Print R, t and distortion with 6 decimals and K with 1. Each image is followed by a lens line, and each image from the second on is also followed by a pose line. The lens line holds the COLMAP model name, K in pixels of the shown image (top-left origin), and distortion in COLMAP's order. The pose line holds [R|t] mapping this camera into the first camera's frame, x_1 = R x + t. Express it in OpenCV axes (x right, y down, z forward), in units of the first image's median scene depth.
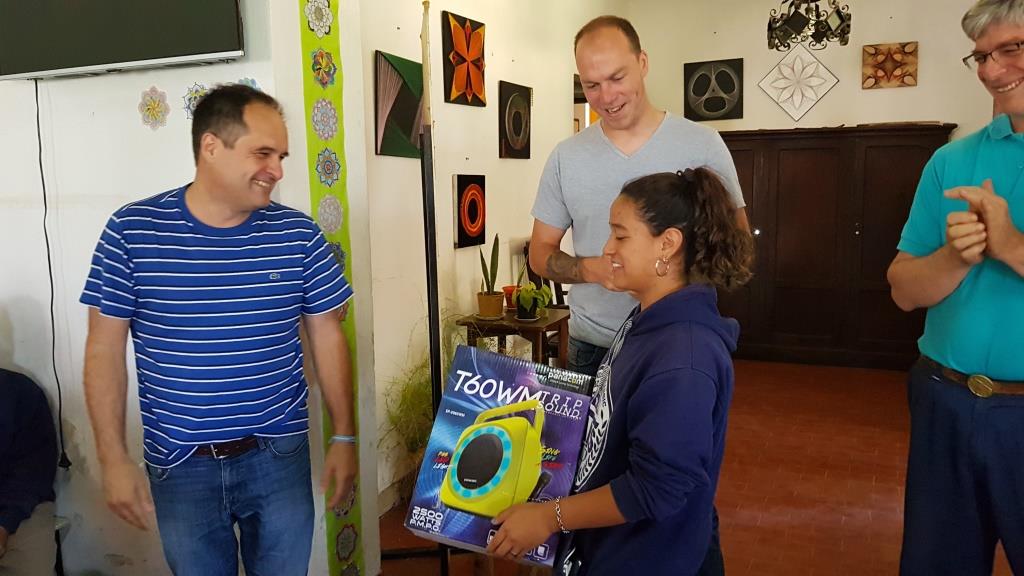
lens RADIAL K [[807.8, 0, 518.4], [0, 807.8, 280.0], [0, 0, 1]] dist [0.082269, -0.177537]
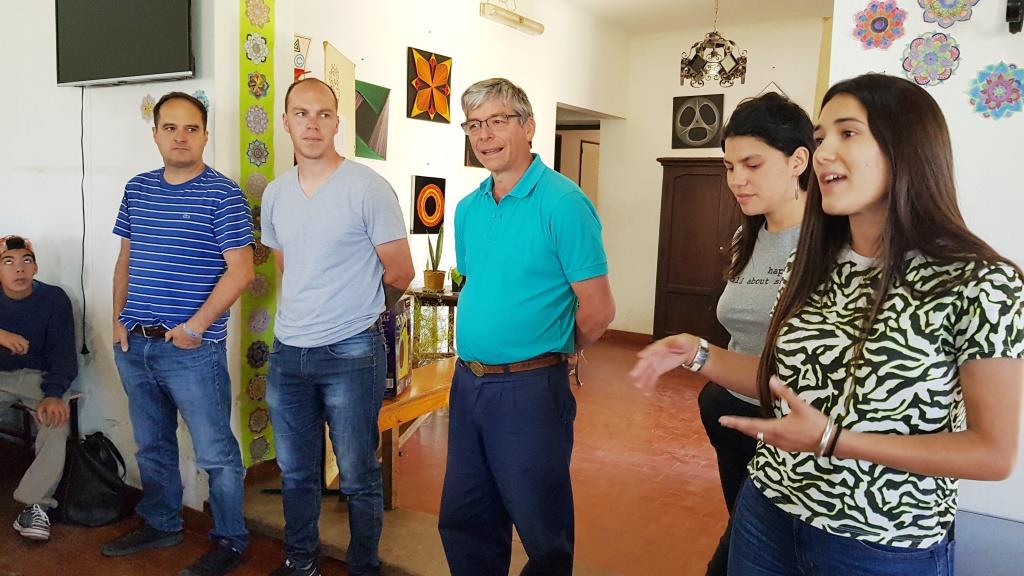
lens RADIAL K [[807.8, 0, 518.4], [0, 807.8, 280.0], [0, 0, 1]] dist [0.082269, -0.177537]
pose [[0.989105, 0.063991, -0.132573, 0.258575], [-0.068647, 0.997164, -0.030847, 0.059555], [0.130223, 0.039611, 0.990693, -0.219219]]
